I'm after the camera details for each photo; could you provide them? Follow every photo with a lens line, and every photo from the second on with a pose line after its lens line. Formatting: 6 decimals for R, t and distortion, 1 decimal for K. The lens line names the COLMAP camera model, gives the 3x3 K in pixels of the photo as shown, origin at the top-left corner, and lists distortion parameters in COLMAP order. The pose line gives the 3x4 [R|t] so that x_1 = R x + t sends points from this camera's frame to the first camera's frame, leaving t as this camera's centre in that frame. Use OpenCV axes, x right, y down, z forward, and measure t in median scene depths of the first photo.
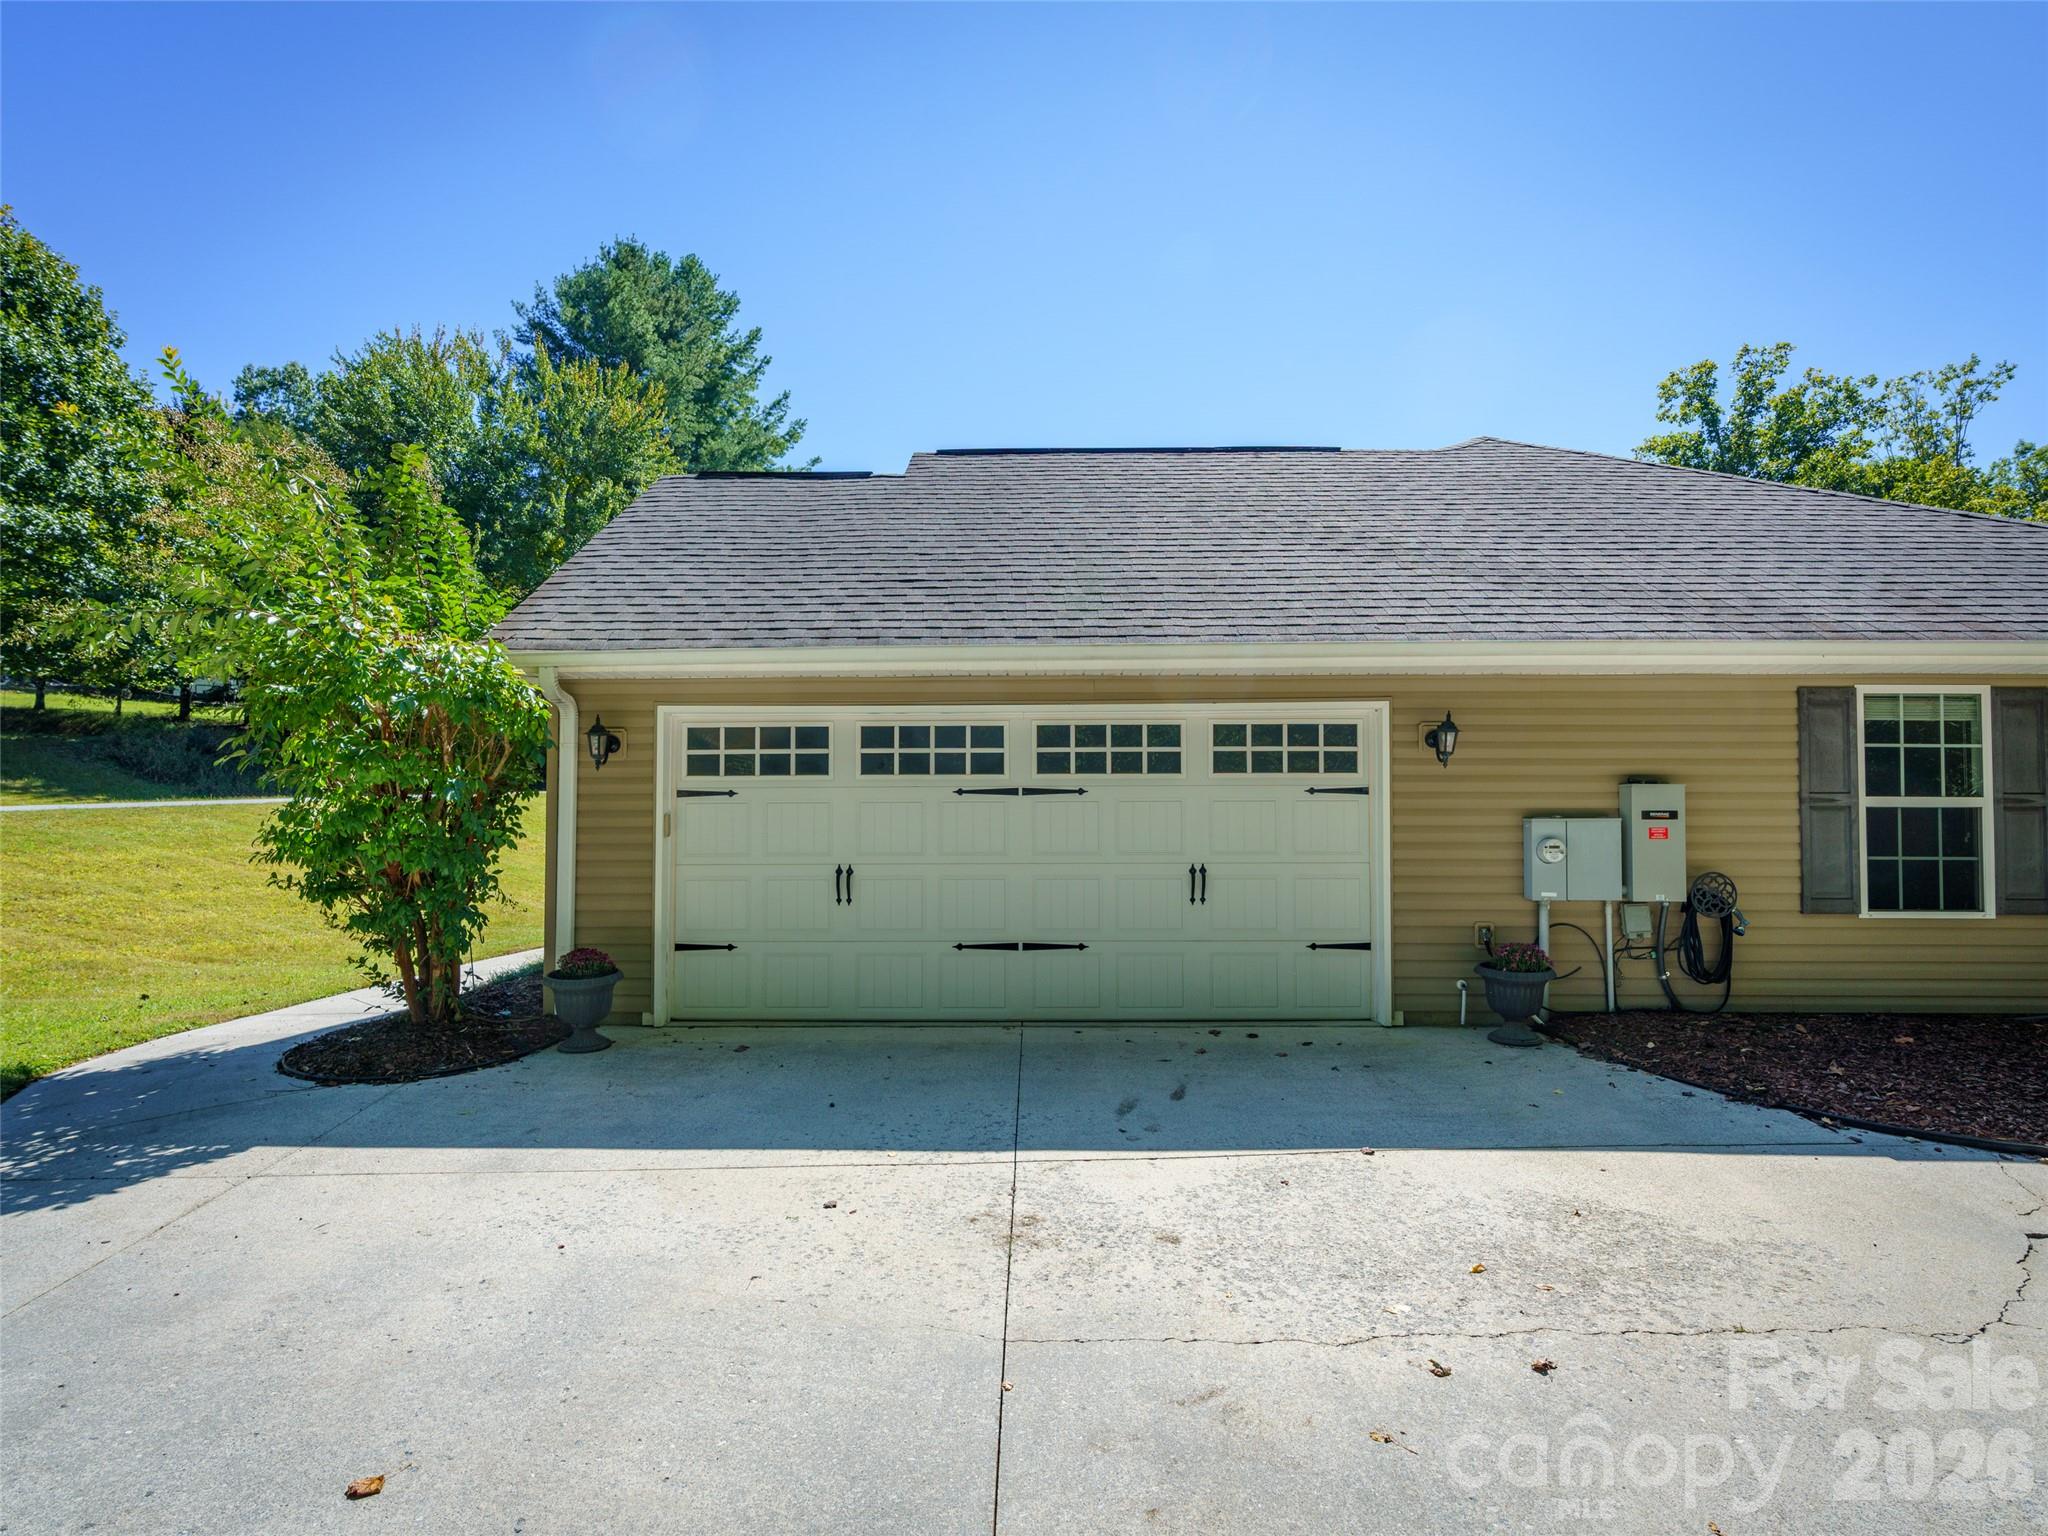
lens RADIAL K [[992.3, 0, 1024.2], [0, 992.3, 788.3], [0, 0, 1]] dist [-0.004463, 0.001698]
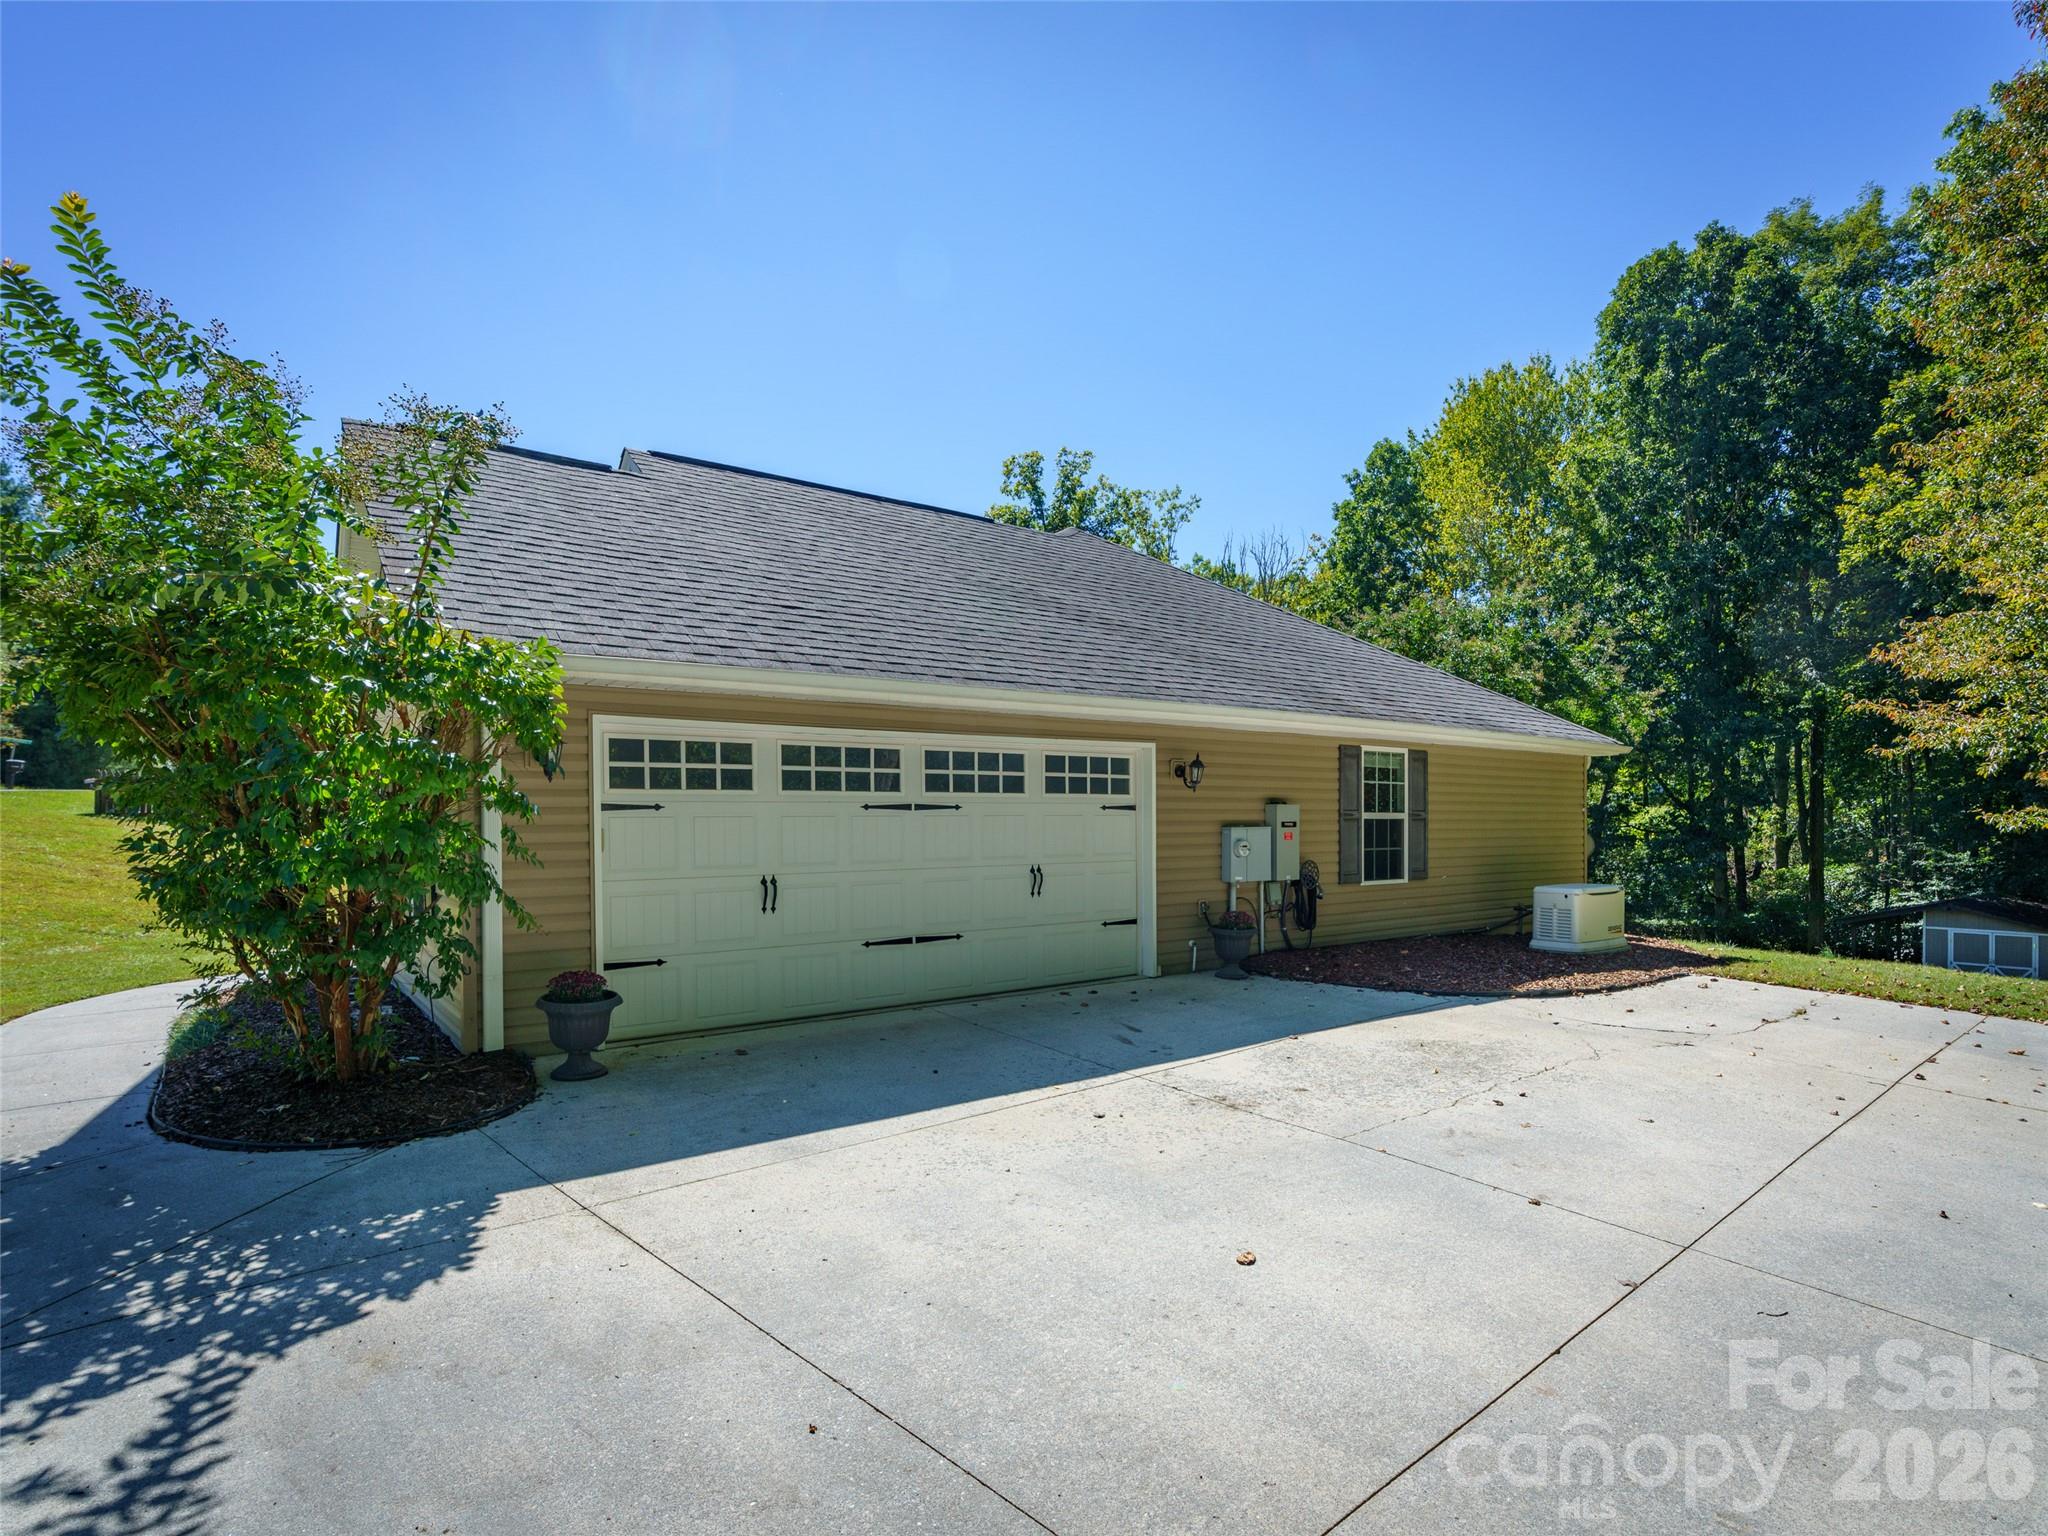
lens RADIAL K [[1000.6, 0, 1023.1], [0, 1000.6, 829.0], [0, 0, 1]] dist [-0.001126, 0.000110]
pose [[0.805763, -0.008030, 0.592184, -0.606053], [-0.011496, 0.999508, 0.029195, -0.006687], [-0.592127, -0.030332, 0.805274, -0.017355]]
